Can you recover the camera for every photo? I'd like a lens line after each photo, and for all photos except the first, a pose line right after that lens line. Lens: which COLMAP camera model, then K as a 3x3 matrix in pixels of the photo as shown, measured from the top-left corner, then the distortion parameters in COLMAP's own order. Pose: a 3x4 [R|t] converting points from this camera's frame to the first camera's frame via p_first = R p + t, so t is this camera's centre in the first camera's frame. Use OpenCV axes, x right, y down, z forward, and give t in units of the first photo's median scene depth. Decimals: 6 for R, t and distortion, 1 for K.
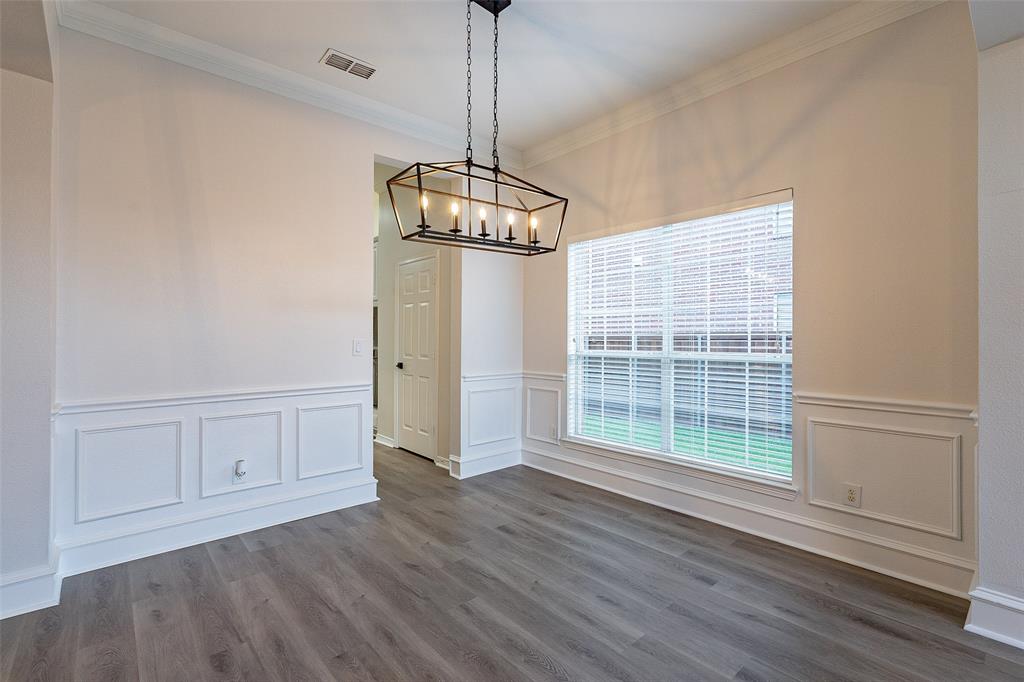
lens RADIAL K [[466.0, 0, 509.6], [0, 466.0, 338.8], [0, 0, 1]] dist [-0.004248, 0.000403]
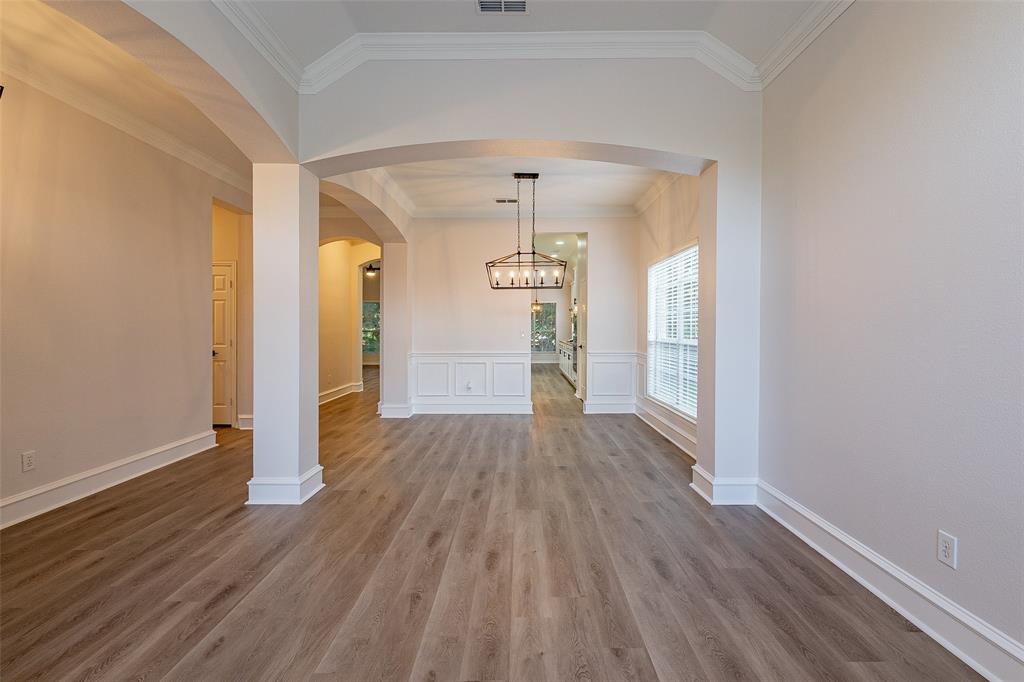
lens RADIAL K [[467.7, 0, 508.7], [0, 467.7, 329.6], [0, 0, 1]] dist [-0.009567, 0.004643]
pose [[0.741190, 0.001673, -0.671293, 1.407102], [-0.000551, 0.999998, 0.001884, -0.005906], [0.671295, -0.001026, 0.741190, -0.737098]]
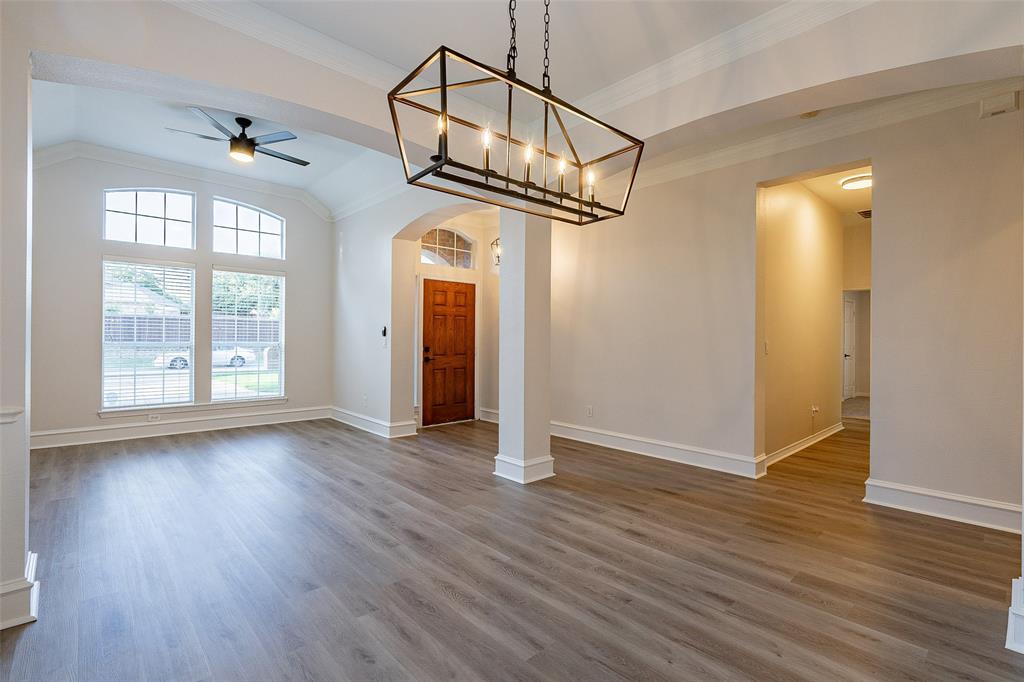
lens RADIAL K [[467.7, 0, 508.7], [0, 467.7, 329.6], [0, 0, 1]] dist [-0.009567, 0.004643]
pose [[-0.999681, -0.001532, -0.025198, -0.018144], [-0.001072, 0.999833, -0.018222, -0.000611], [0.025221, -0.018189, -0.999516, 1.705691]]
